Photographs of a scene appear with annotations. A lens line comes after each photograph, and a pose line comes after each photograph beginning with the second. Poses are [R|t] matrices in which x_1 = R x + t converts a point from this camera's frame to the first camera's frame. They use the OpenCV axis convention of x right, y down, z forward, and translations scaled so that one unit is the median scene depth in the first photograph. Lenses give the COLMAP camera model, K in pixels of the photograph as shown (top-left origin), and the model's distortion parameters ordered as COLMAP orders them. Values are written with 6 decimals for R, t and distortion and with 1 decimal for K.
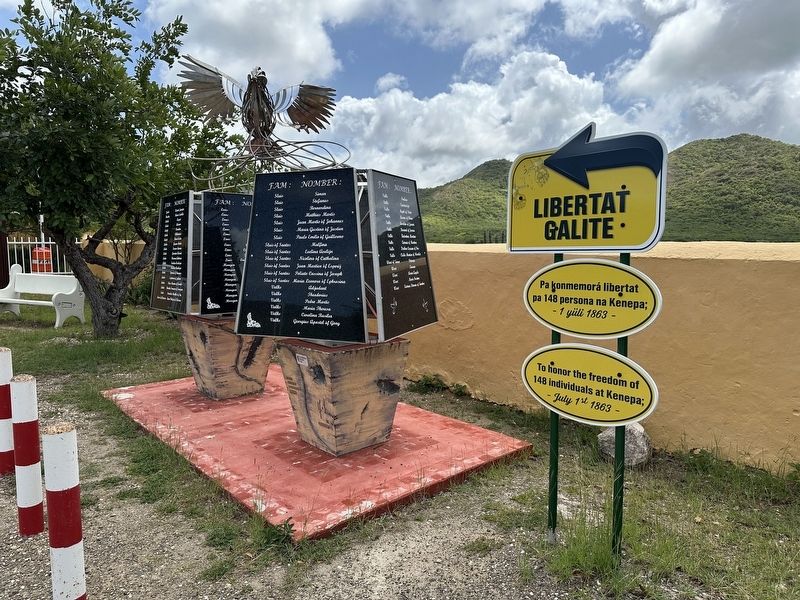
lens RADIAL K [[565.9, 0, 401.9], [0, 565.9, 298.3], [0, 0, 1]] dist [0.040030, -0.049688]
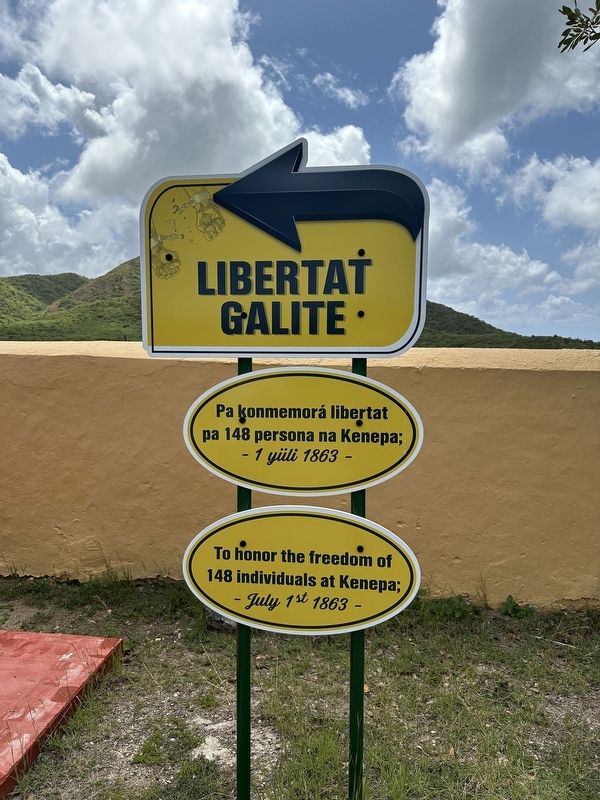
lens RADIAL K [[565.9, 0, 306.0], [0, 565.9, 401.1], [0, 0, 1]] dist [0.040030, -0.049688]
pose [[0.743598, -0.042648, 0.667265, -0.074481], [0.044765, 0.998900, 0.013959, -0.039722], [-0.667127, 0.019491, 0.744689, 0.526752]]
